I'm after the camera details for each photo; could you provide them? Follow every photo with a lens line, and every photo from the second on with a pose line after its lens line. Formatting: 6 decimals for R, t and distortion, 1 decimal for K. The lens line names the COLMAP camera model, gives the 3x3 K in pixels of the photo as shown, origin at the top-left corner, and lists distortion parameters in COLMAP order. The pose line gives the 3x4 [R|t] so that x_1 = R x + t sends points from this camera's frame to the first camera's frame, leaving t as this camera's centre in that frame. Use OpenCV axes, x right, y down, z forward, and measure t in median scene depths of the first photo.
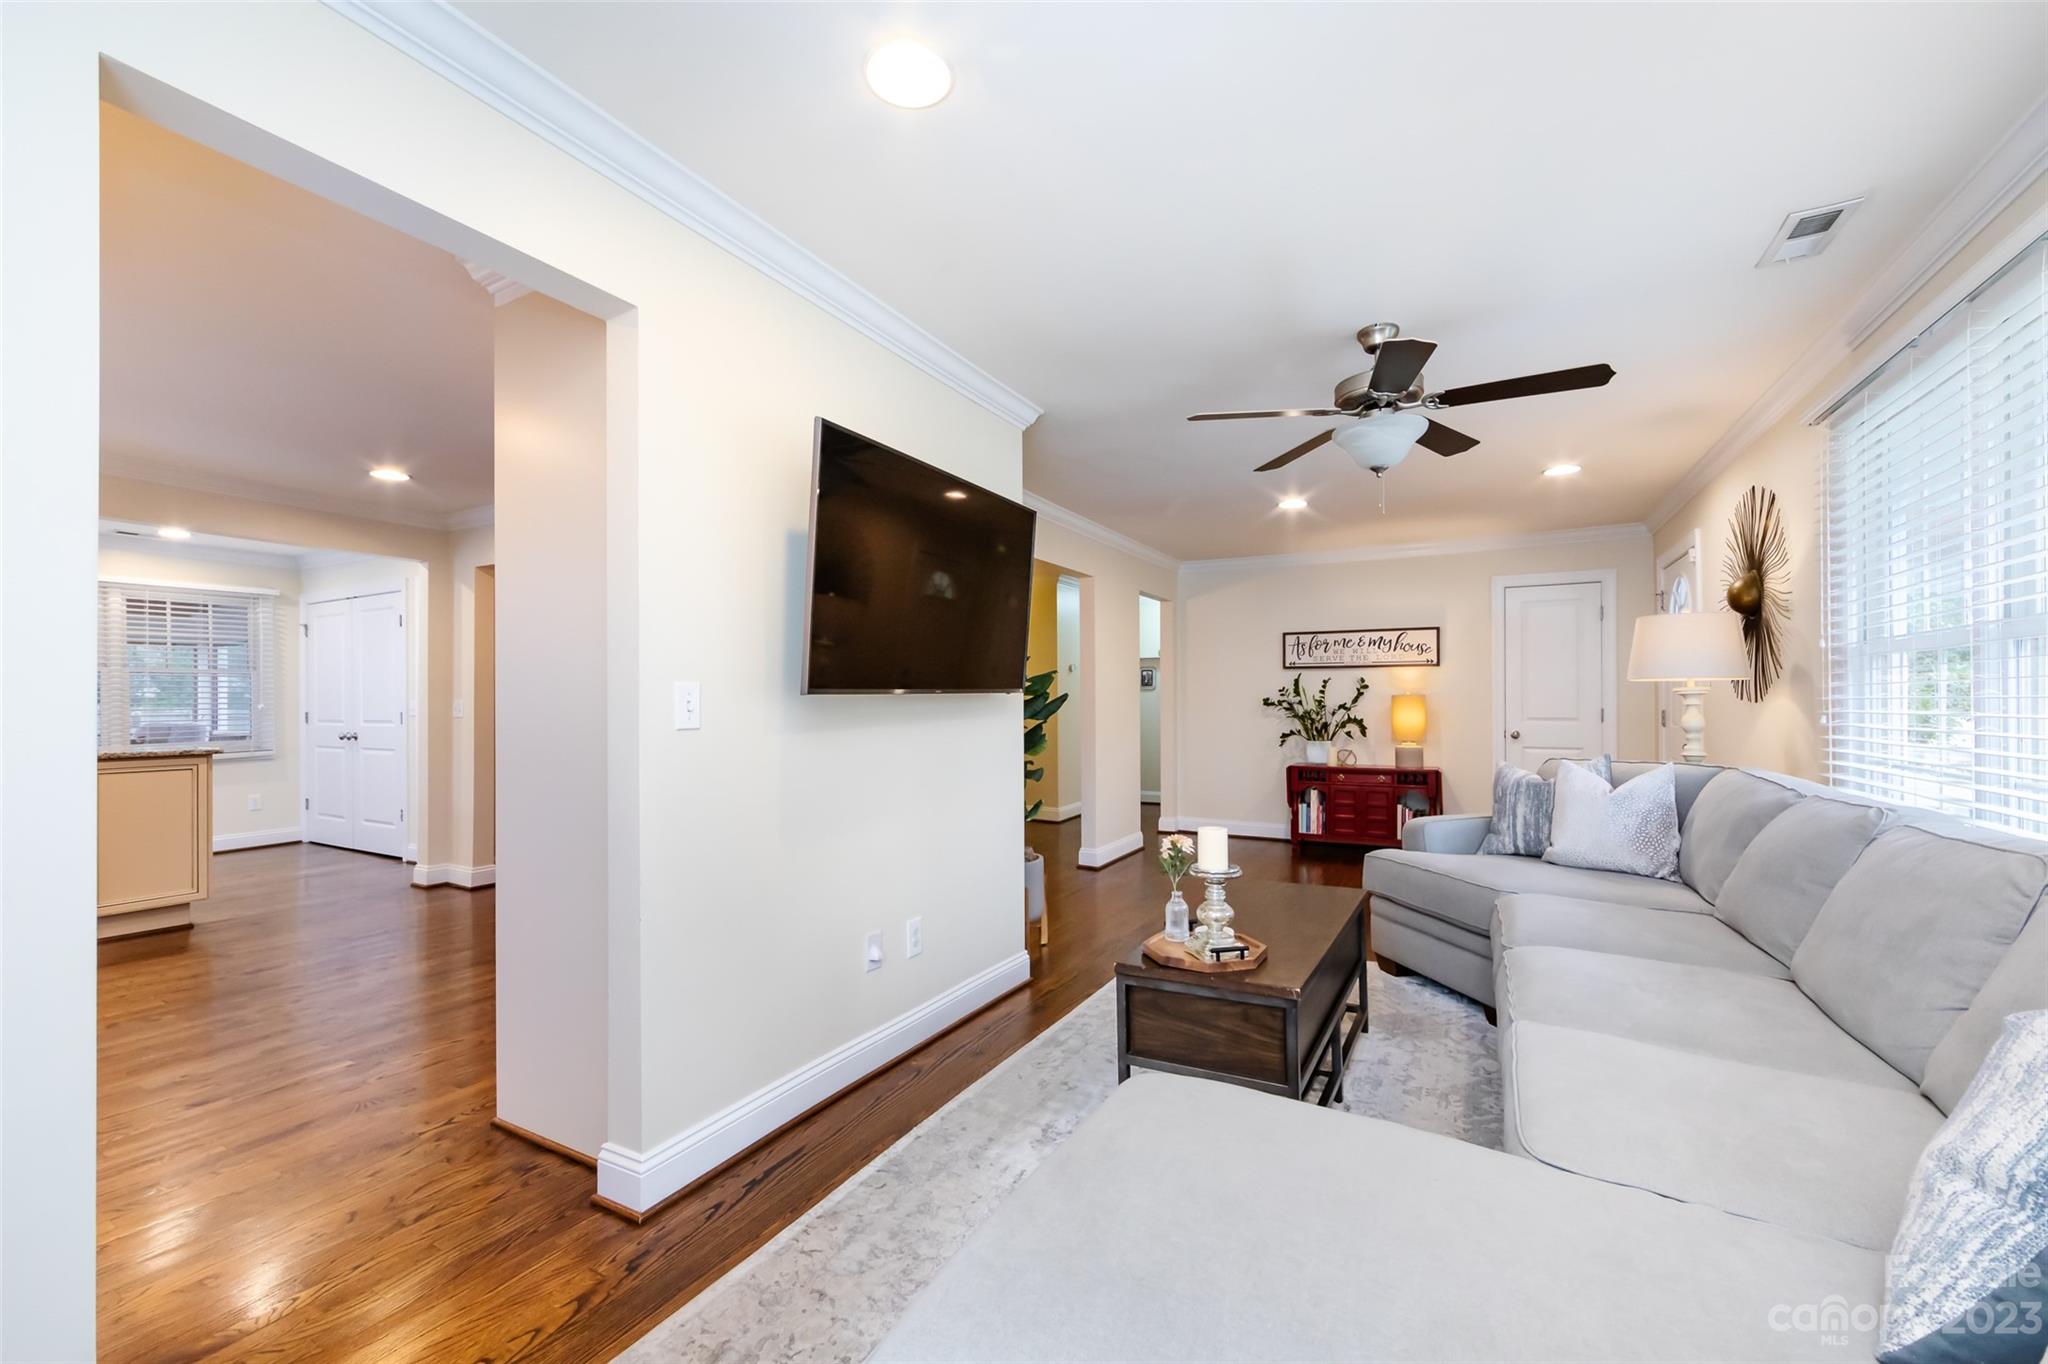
lens RADIAL K [[817.2, 0, 1029.1], [0, 817.2, 694.2], [0, 0, 1]] dist [-0.005343, -0.000910]
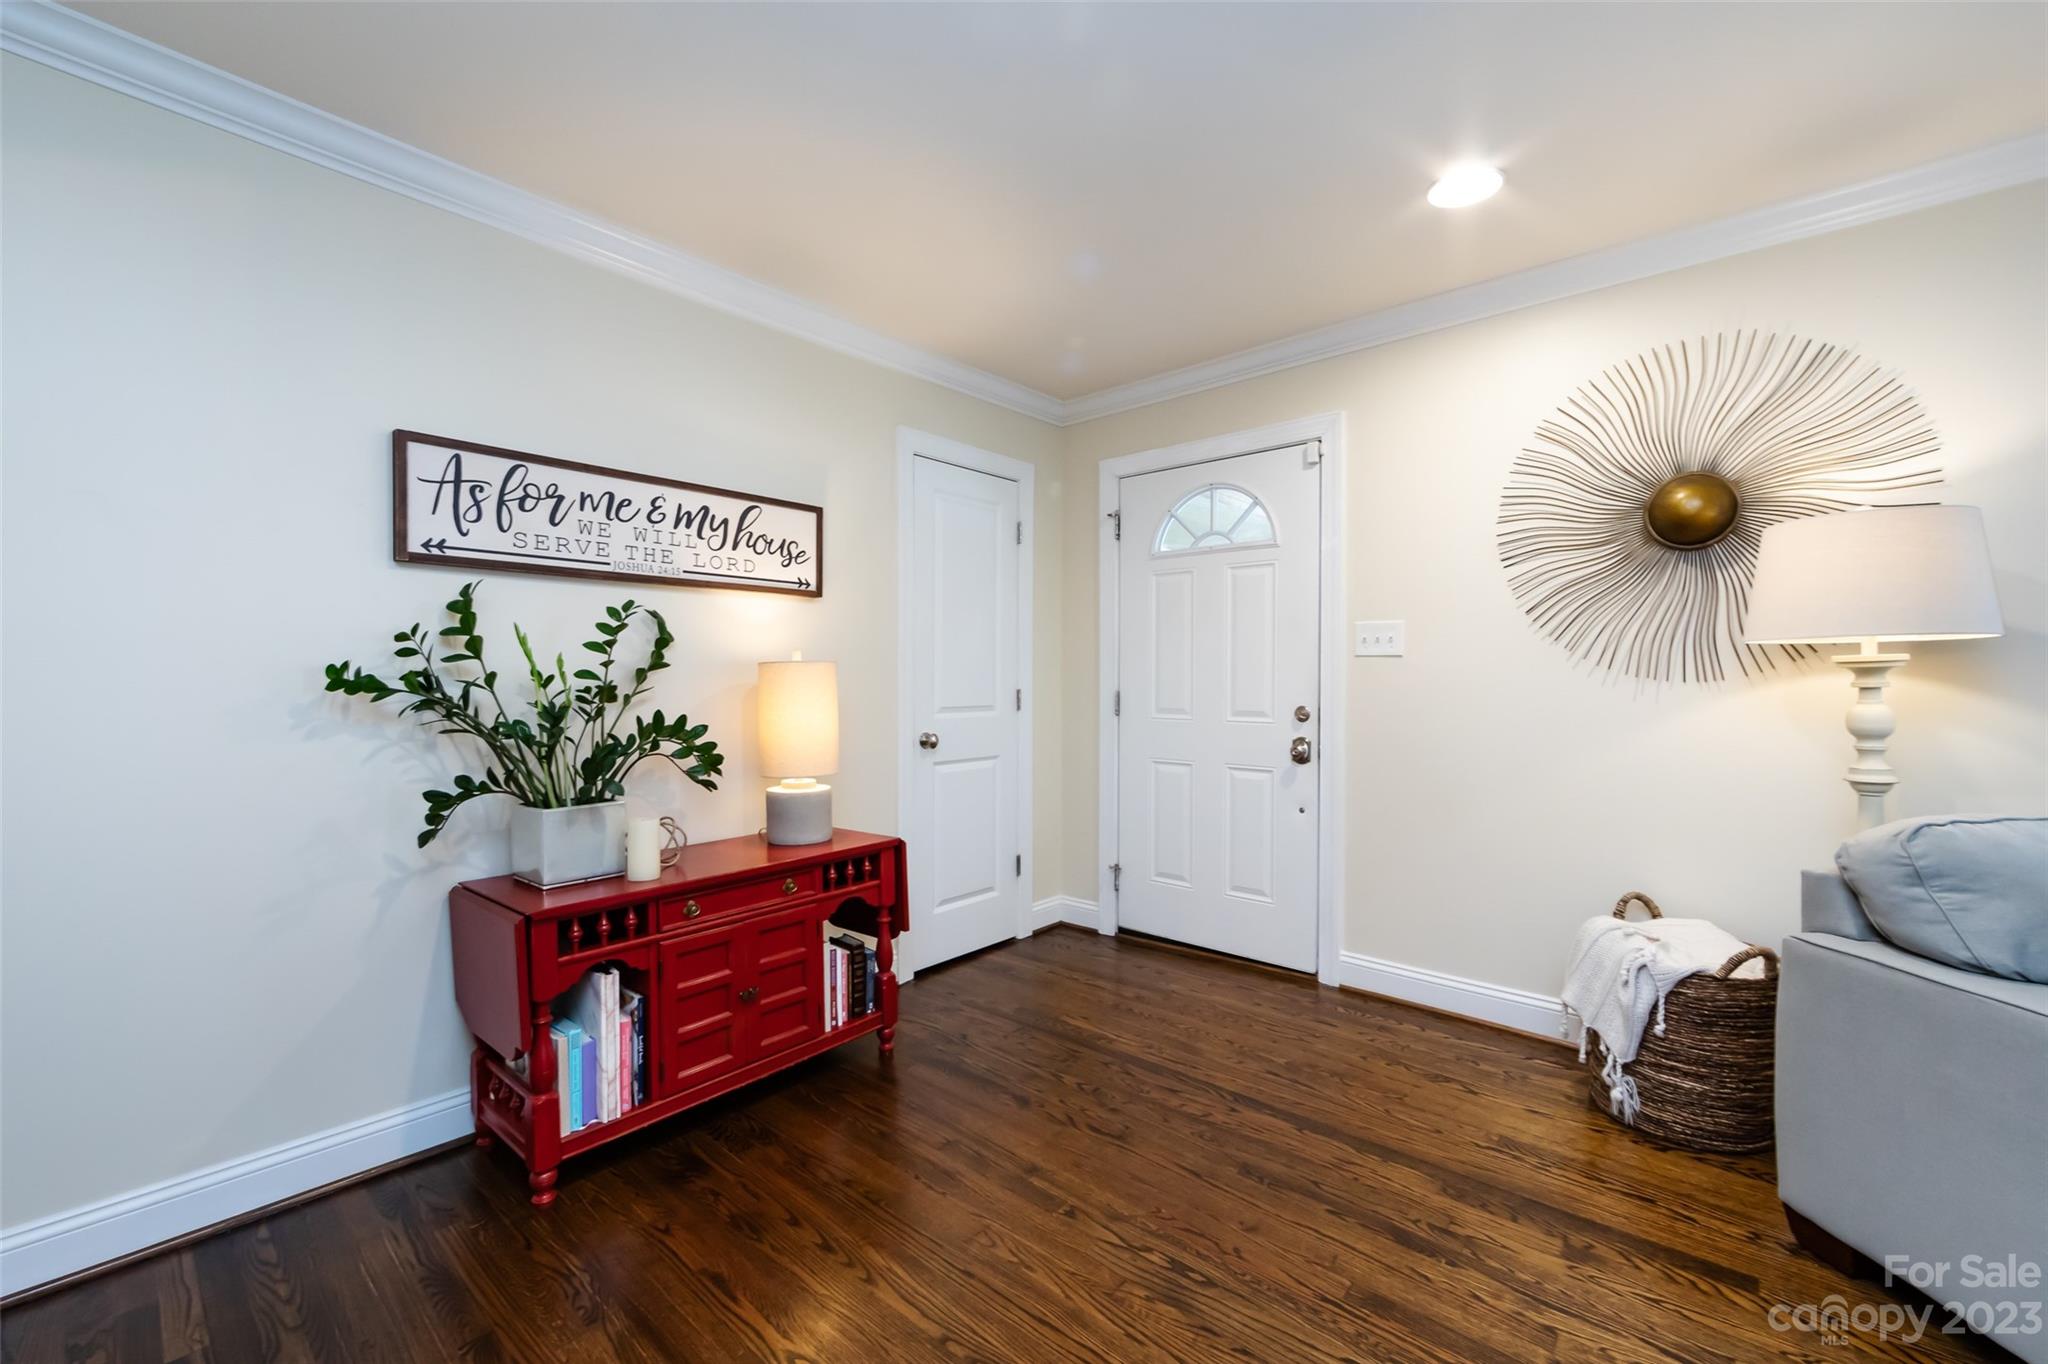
lens RADIAL K [[817.2, 0, 1044.6], [0, 817.2, 689.2], [0, 0, 1]] dist [-0.005343, -0.000910]
pose [[0.217717, -0.016310, 0.975876, 0.094248], [-0.011995, 0.999740, 0.019385, 0.005510], [-0.975938, -0.015926, 0.217465, 0.779085]]
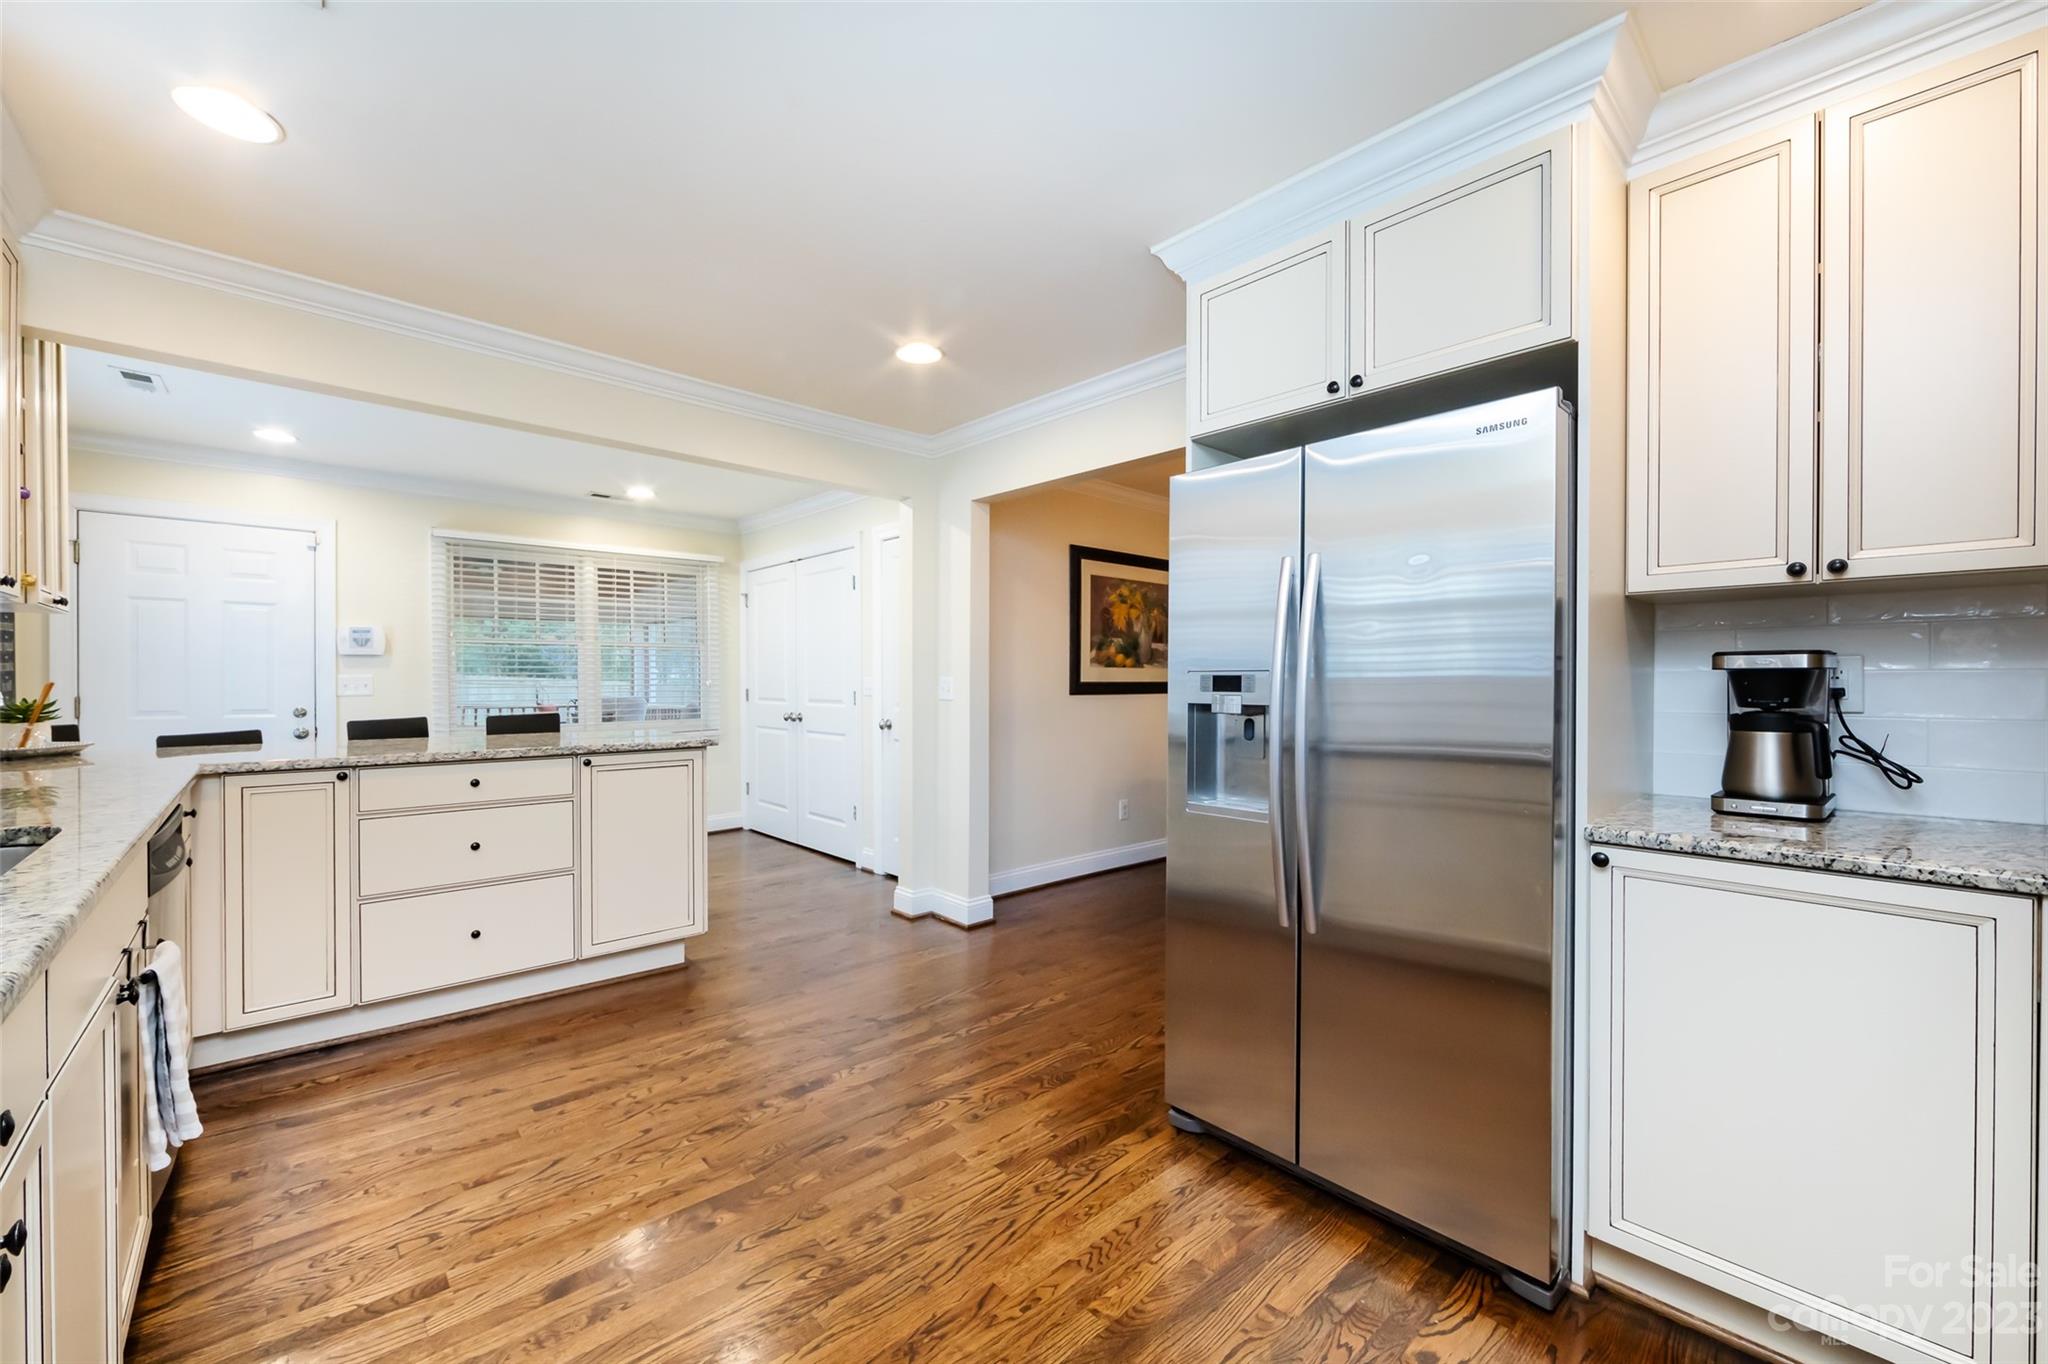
lens RADIAL K [[817.2, 0, 1020.8], [0, 817.2, 684.7], [0, 0, 1]] dist [-0.005343, -0.000910]
pose [[0.944990, 0.007653, -0.327011, -0.317321], [-0.002297, 0.999857, 0.016763, 0.001237], [0.327092, -0.015090, 0.944872, 0.246180]]
